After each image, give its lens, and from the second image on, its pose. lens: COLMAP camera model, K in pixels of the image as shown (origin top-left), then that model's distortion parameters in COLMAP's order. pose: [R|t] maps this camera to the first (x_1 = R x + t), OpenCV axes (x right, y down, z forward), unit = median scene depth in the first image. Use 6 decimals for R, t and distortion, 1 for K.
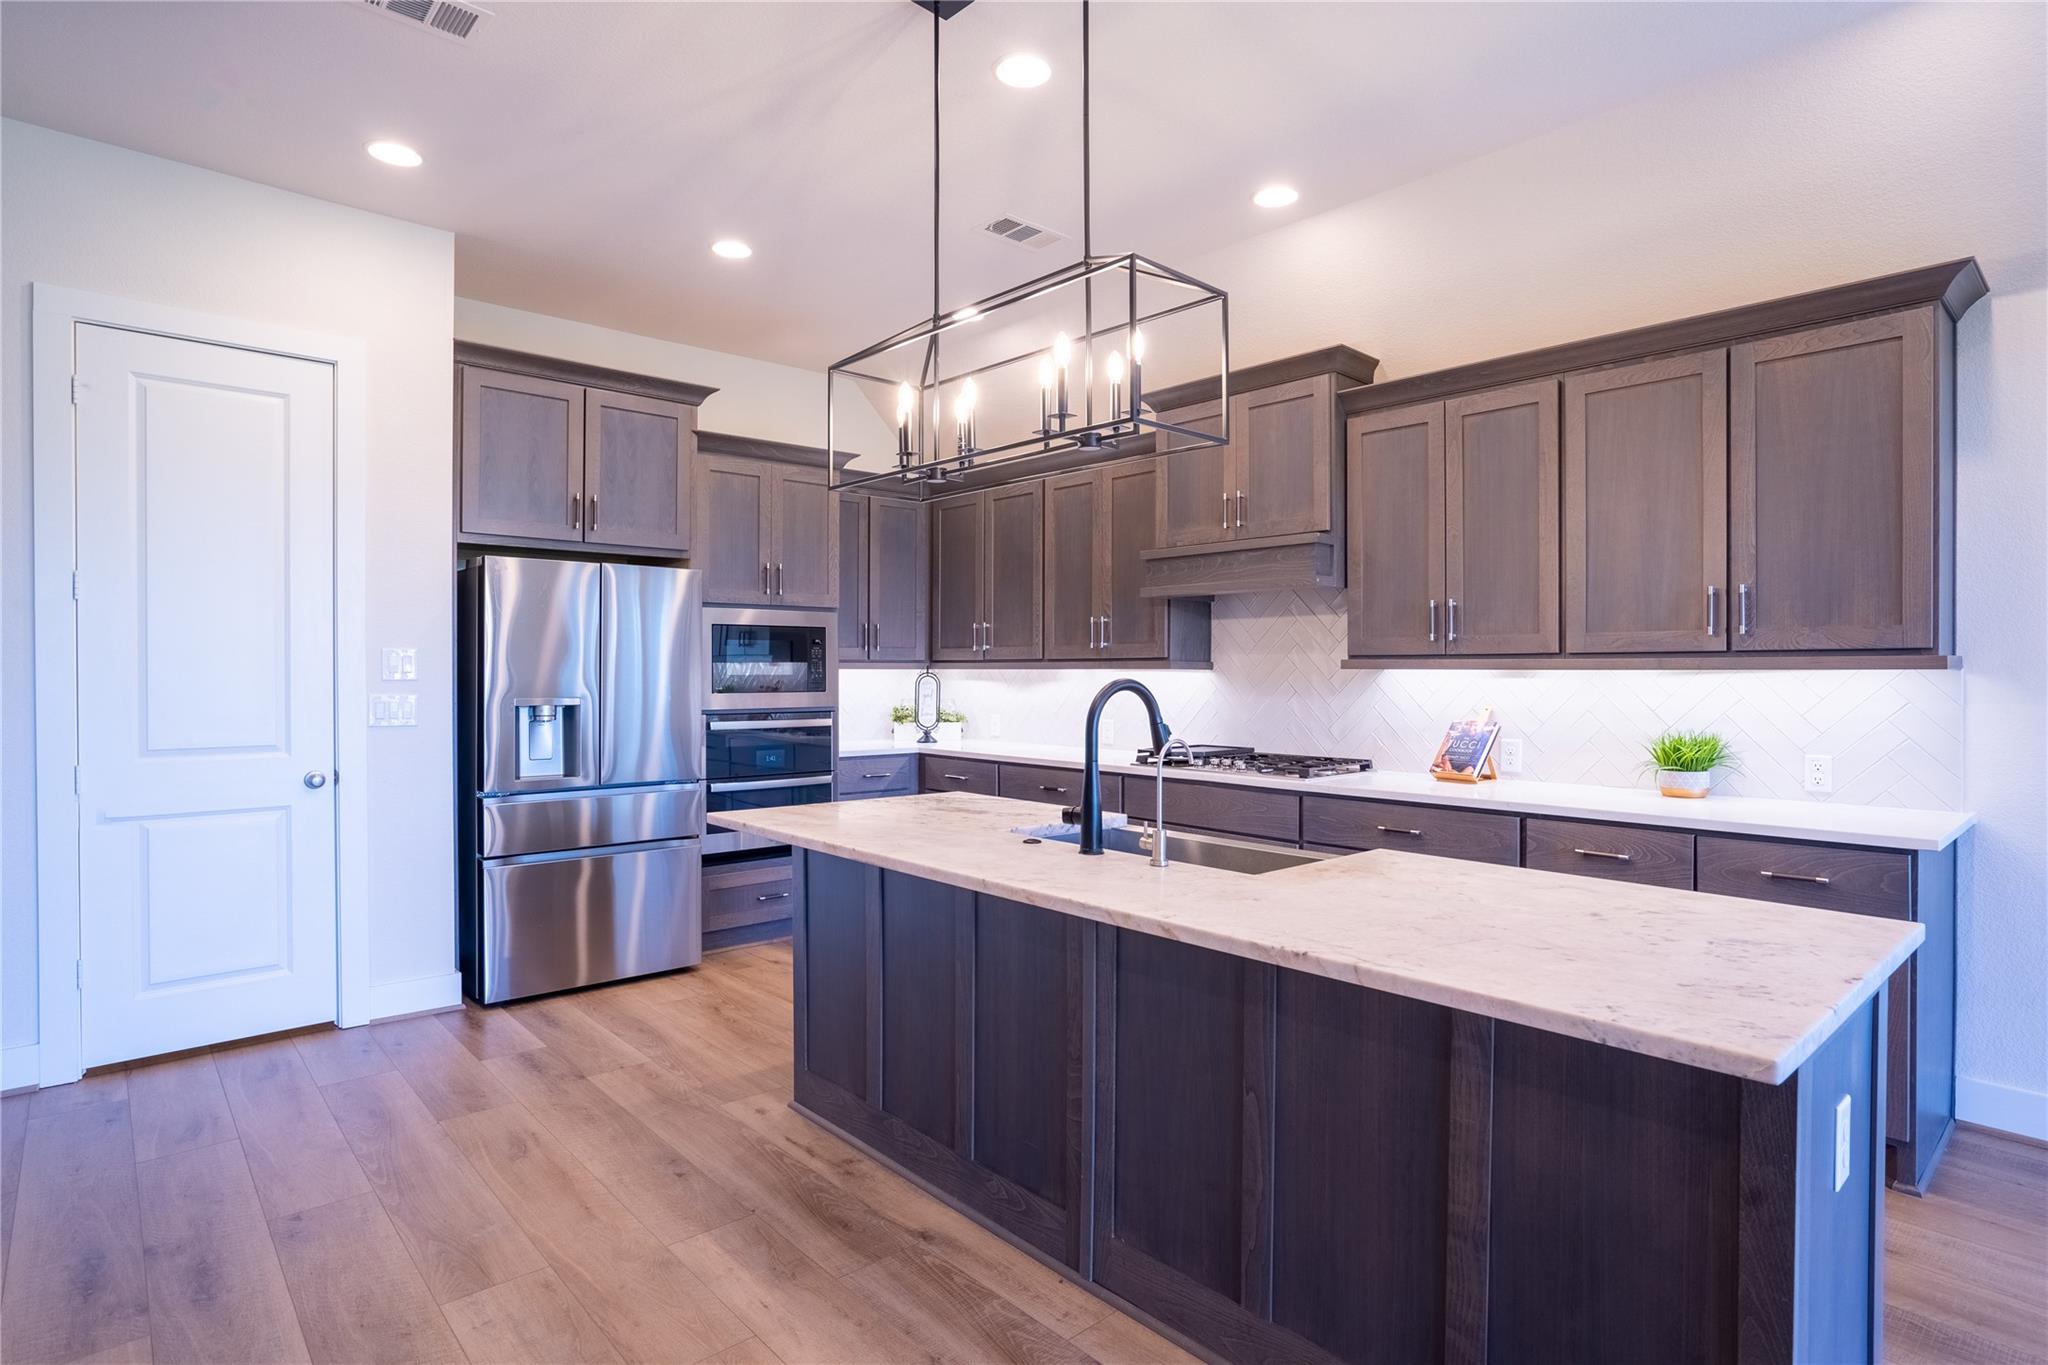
lens RADIAL K [[1062.6, 0, 1022.5], [0, 1062.6, 674.6], [0, 0, 1]] dist [-0.060559, 0.038137]
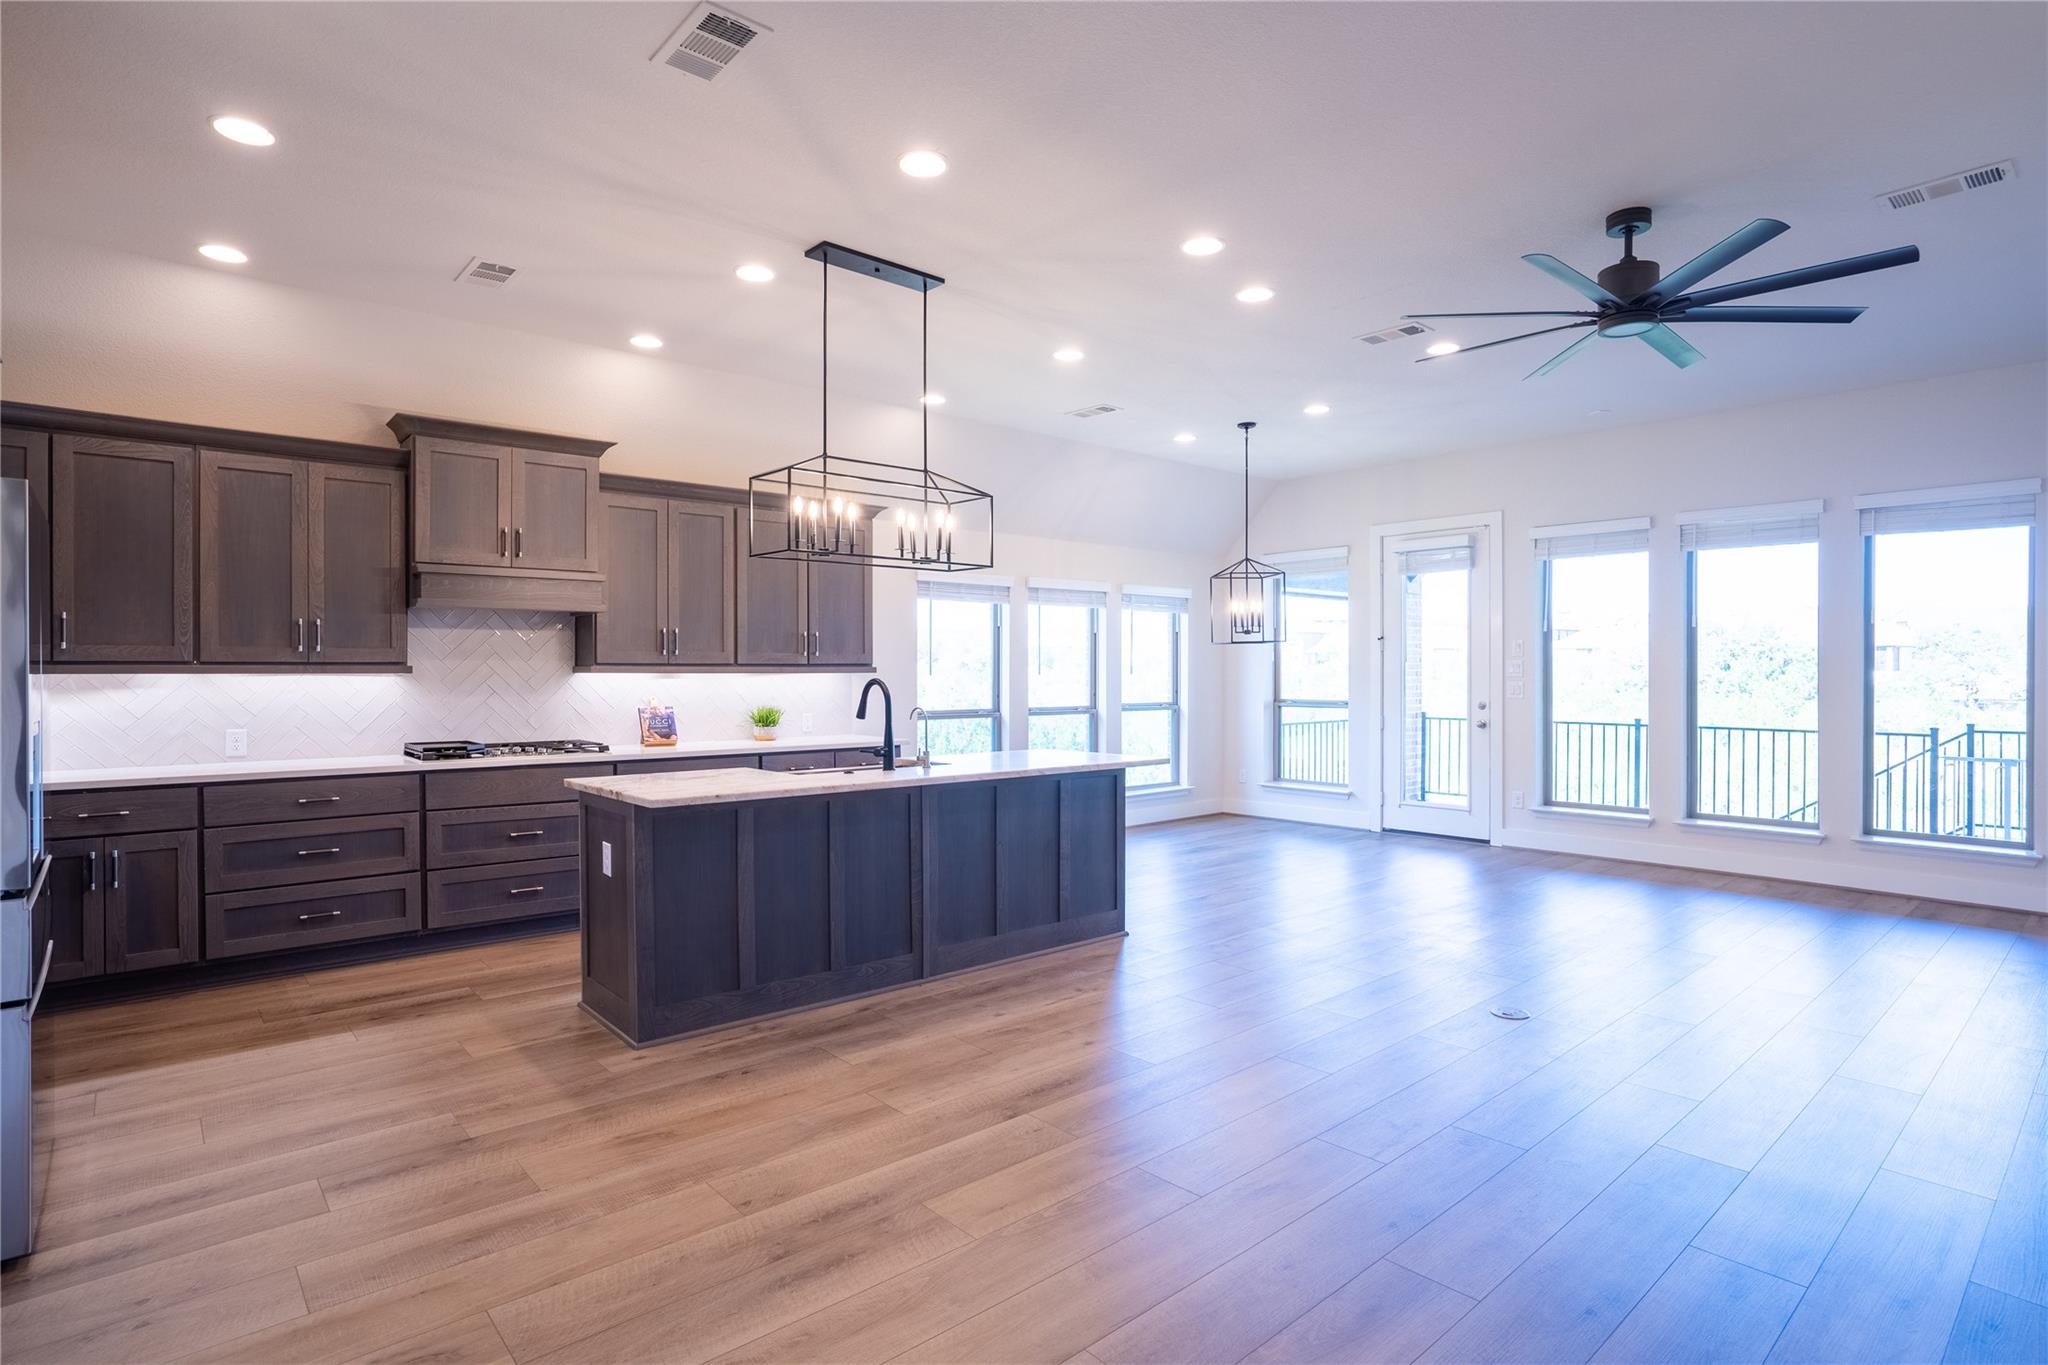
lens RADIAL K [[1040.6, 0, 1021.7], [0, 1040.6, 677.8], [0, 0, 1]] dist [-0.050944, 0.029589]
pose [[0.012791, -0.005154, 0.999905, -1.088553], [0.006367, 0.999967, 0.005073, -0.002586], [-0.999898, 0.006302, 0.012823, 0.448919]]
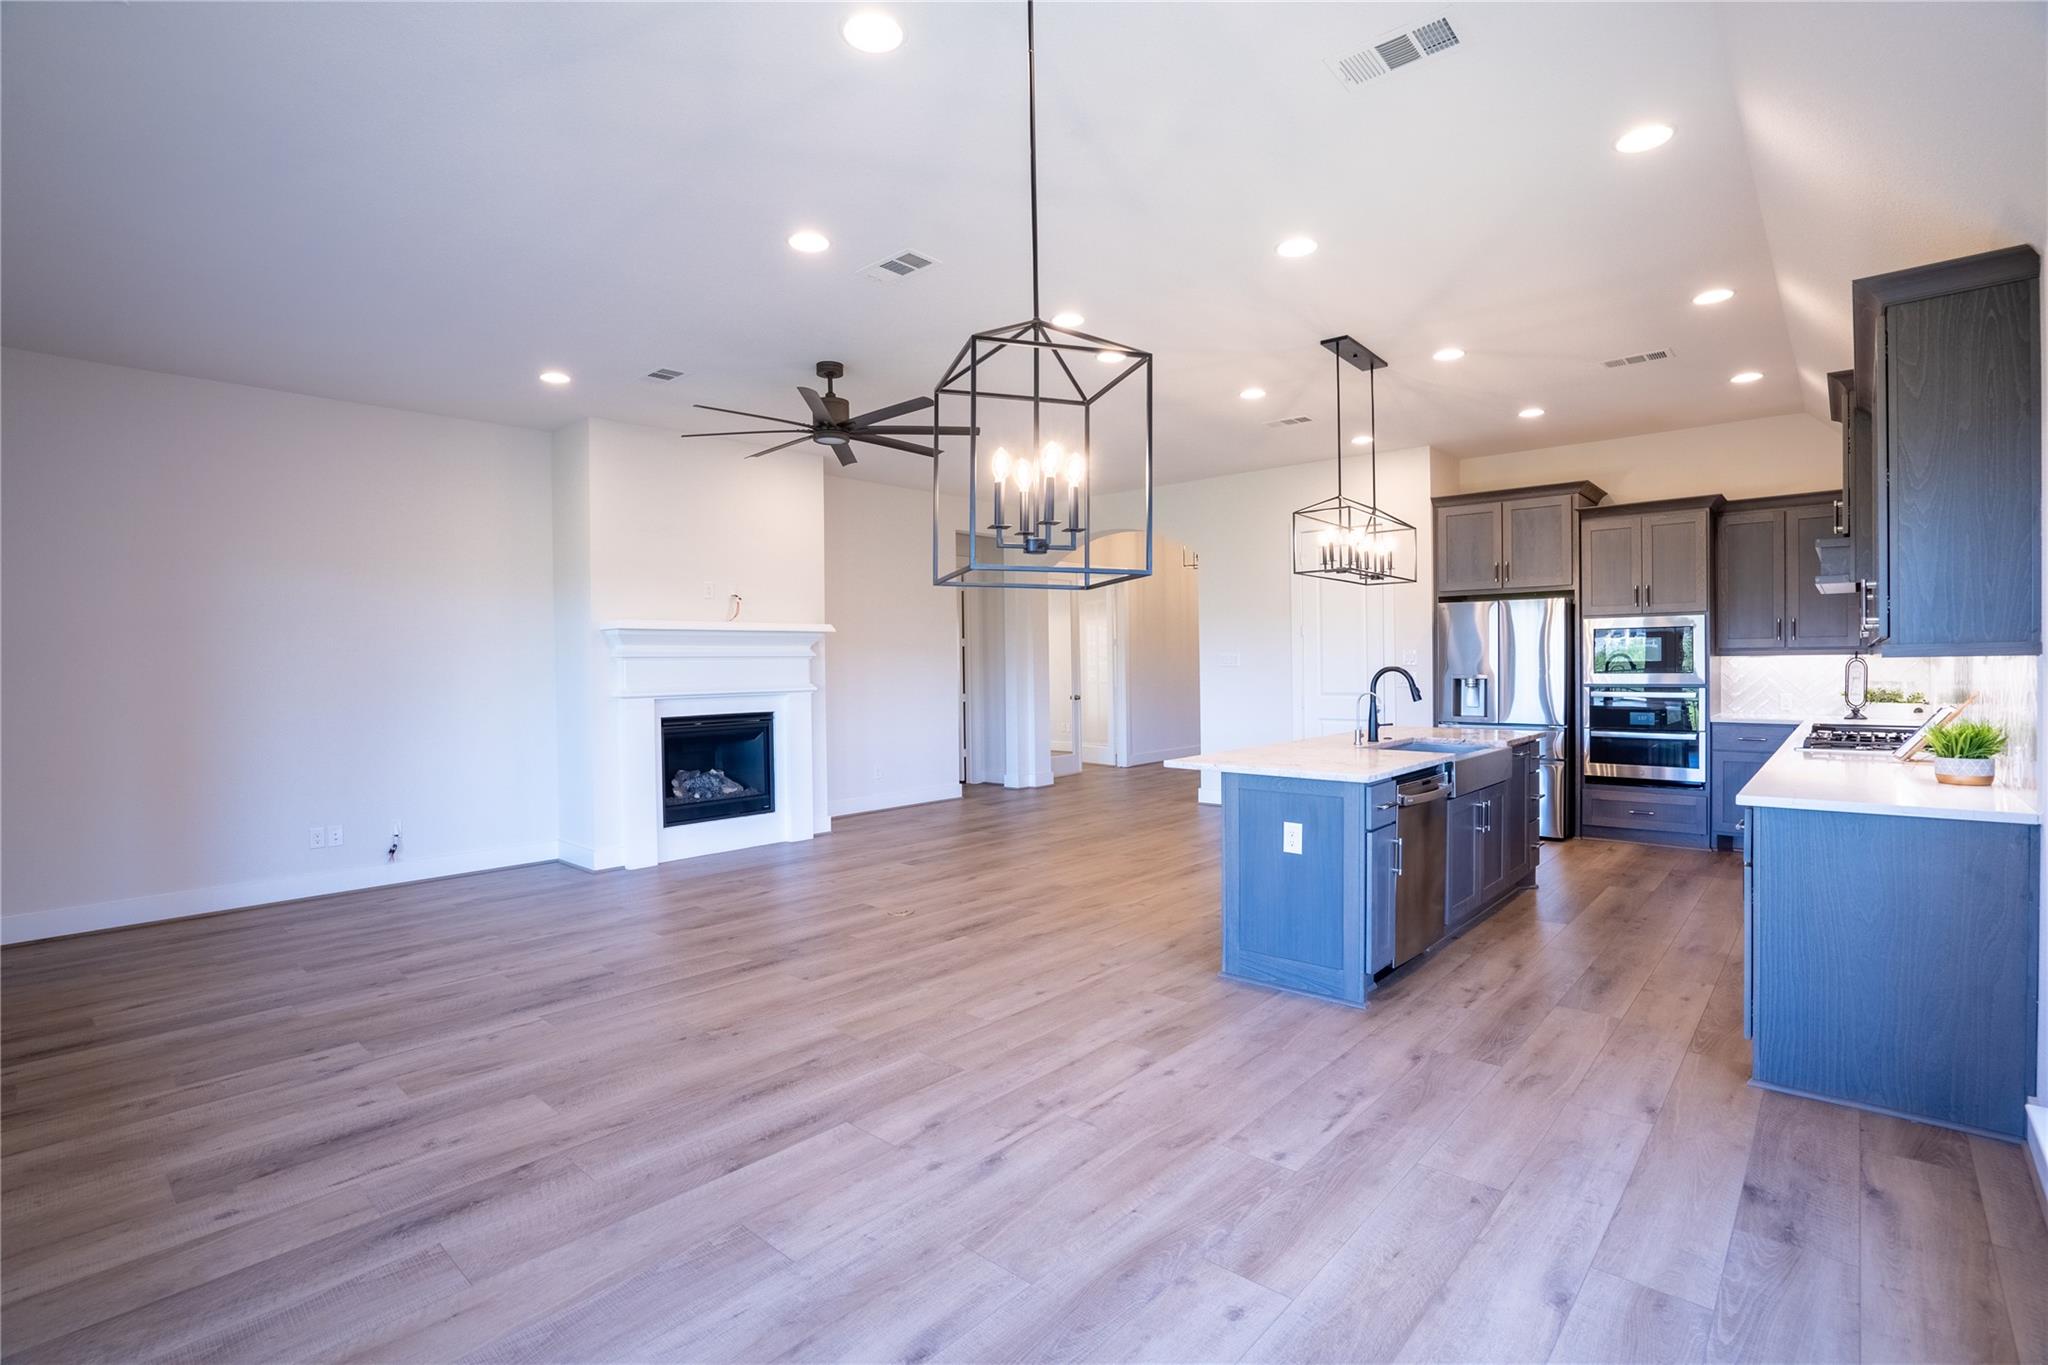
lens RADIAL K [[953.8, 0, 1018.3], [0, 953.8, 682.5], [0, 0, 1]] dist [-0.055174, 0.020648]
pose [[0.094916, 0.016947, -0.995341, 1.239949], [0.009319, 0.999796, 0.017911, -0.002250], [0.995442, -0.010976, 0.094739, 0.023233]]
